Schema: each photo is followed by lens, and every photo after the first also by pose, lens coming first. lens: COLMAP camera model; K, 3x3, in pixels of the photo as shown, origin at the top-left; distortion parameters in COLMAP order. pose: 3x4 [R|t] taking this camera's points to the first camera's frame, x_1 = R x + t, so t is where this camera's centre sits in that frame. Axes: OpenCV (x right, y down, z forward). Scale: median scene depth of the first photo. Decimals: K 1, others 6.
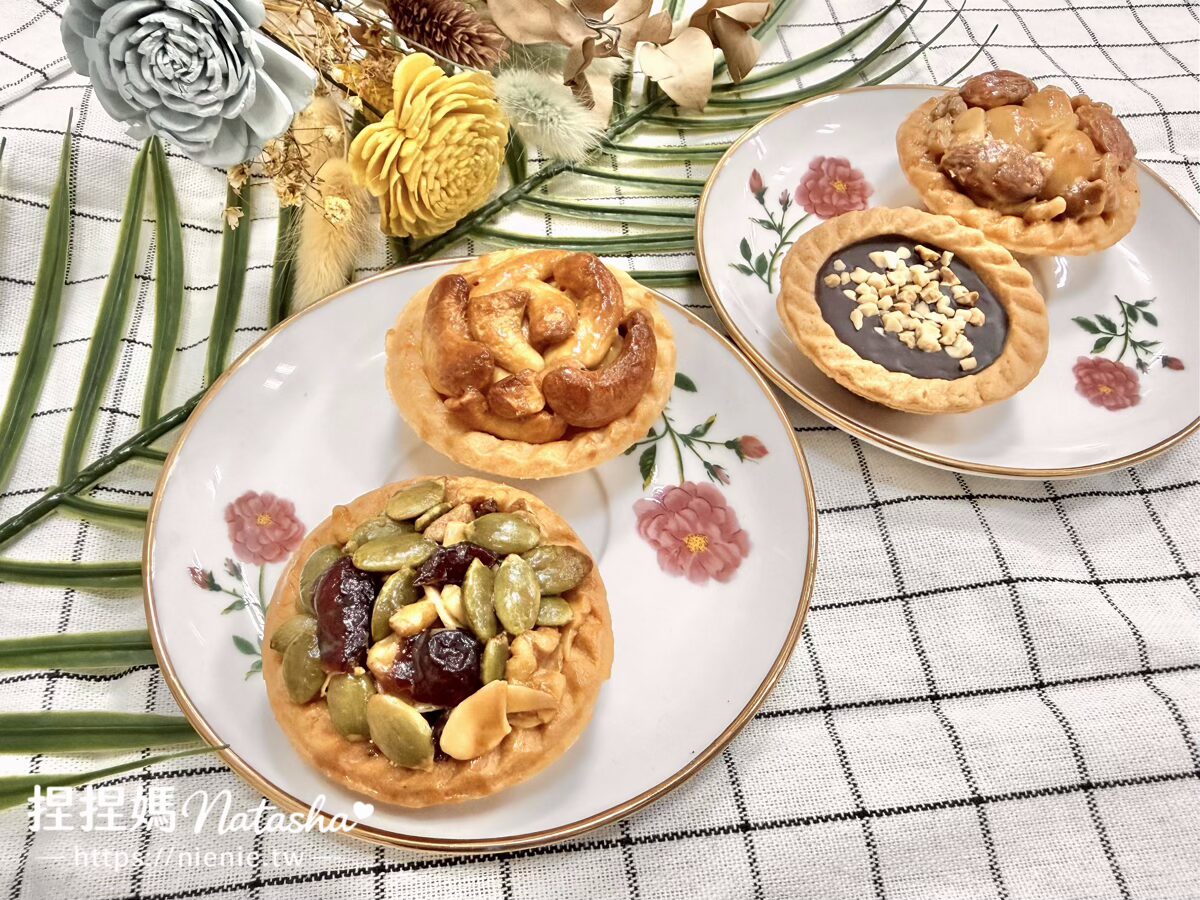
lens RADIAL K [[876.6, 0, 592.5], [0, 876.6, 447.2], [0, 0, 1]] dist [-0.000583, 0.003445]
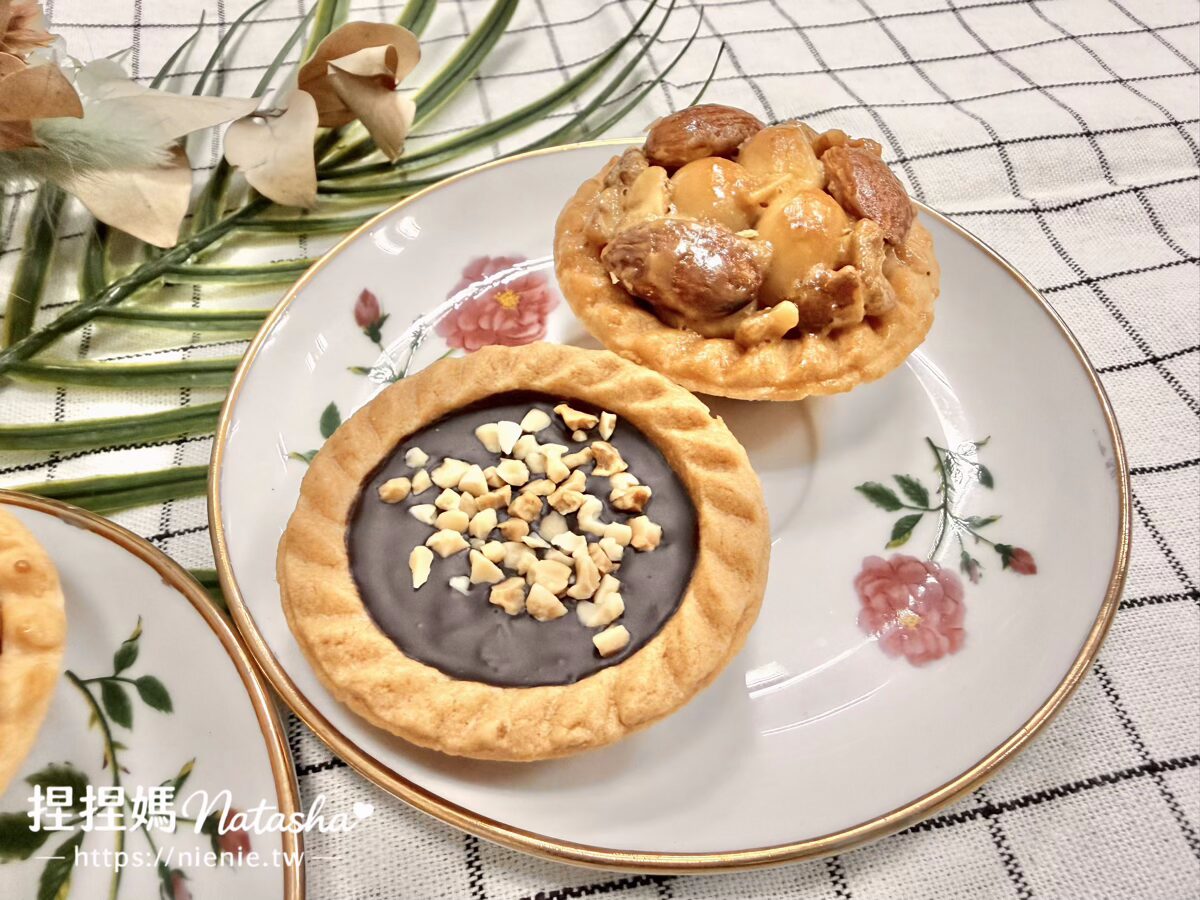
lens RADIAL K [[876.6, 0, 592.5], [0, 876.6, 447.2], [0, 0, 1]] dist [-0.000583, 0.003445]
pose [[0.994648, -0.102472, 0.013210, 0.378429], [0.103184, 0.991736, -0.076242, -0.153815], [-0.005288, 0.077197, 0.997002, 0.413481]]
